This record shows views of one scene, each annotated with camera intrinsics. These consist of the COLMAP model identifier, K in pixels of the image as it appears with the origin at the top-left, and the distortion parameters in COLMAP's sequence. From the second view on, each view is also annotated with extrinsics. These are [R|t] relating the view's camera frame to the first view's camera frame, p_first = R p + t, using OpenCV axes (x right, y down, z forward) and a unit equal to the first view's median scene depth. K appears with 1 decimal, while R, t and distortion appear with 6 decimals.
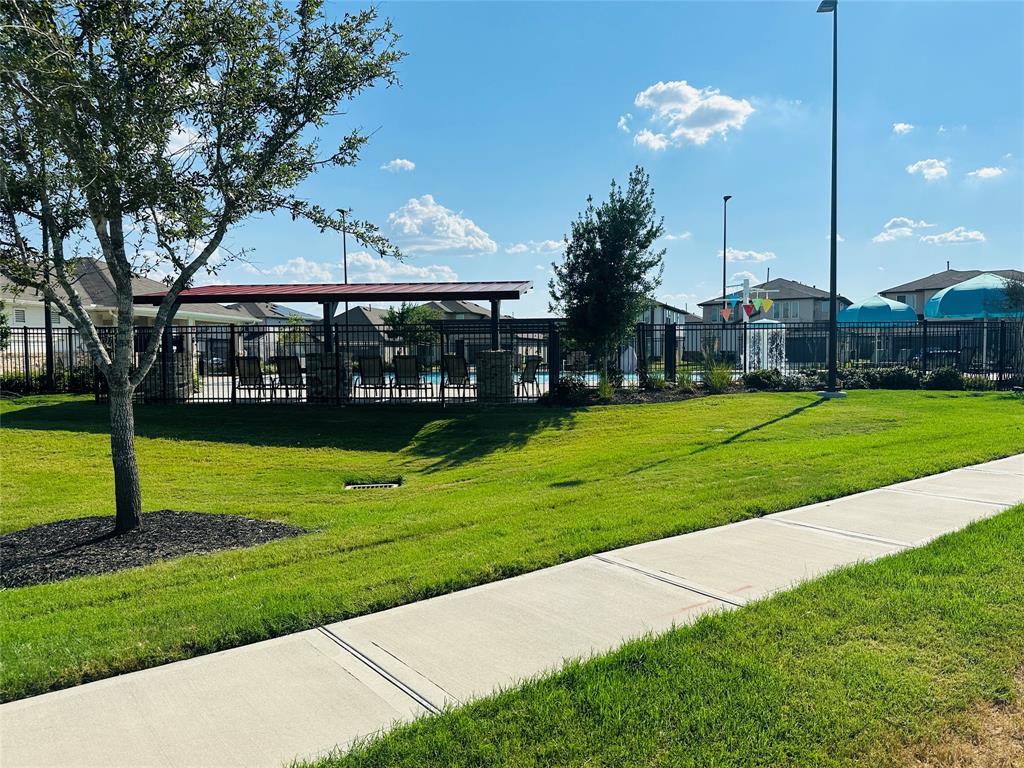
lens RADIAL K [[752.9, 0, 512.0], [0, 752.9, 384.0], [0, 0, 1]] dist [0.037108, -0.071455]
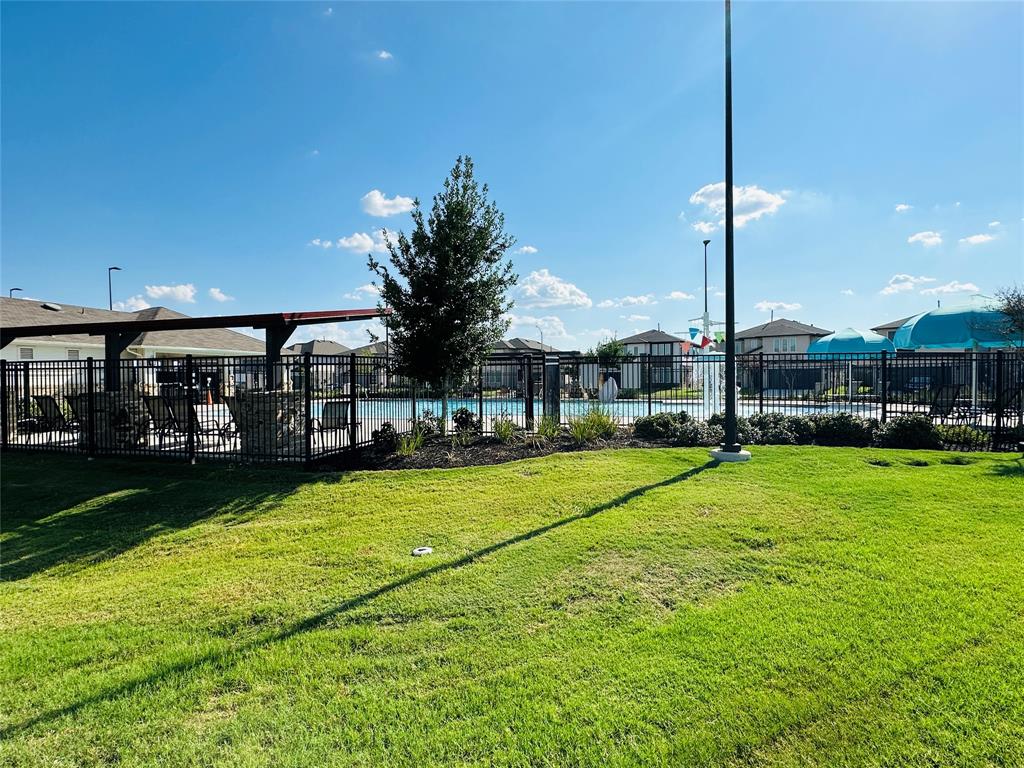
lens RADIAL K [[513.3, 0, 512.0], [0, 513.3, 384.0], [0, 0, 1]] dist [0.000968, 0.000297]
pose [[0.984676, 0.005517, -0.174309, 0.261996], [-0.009946, 0.999649, -0.024547, -0.034109], [0.174112, 0.025905, 0.984385, 0.414776]]
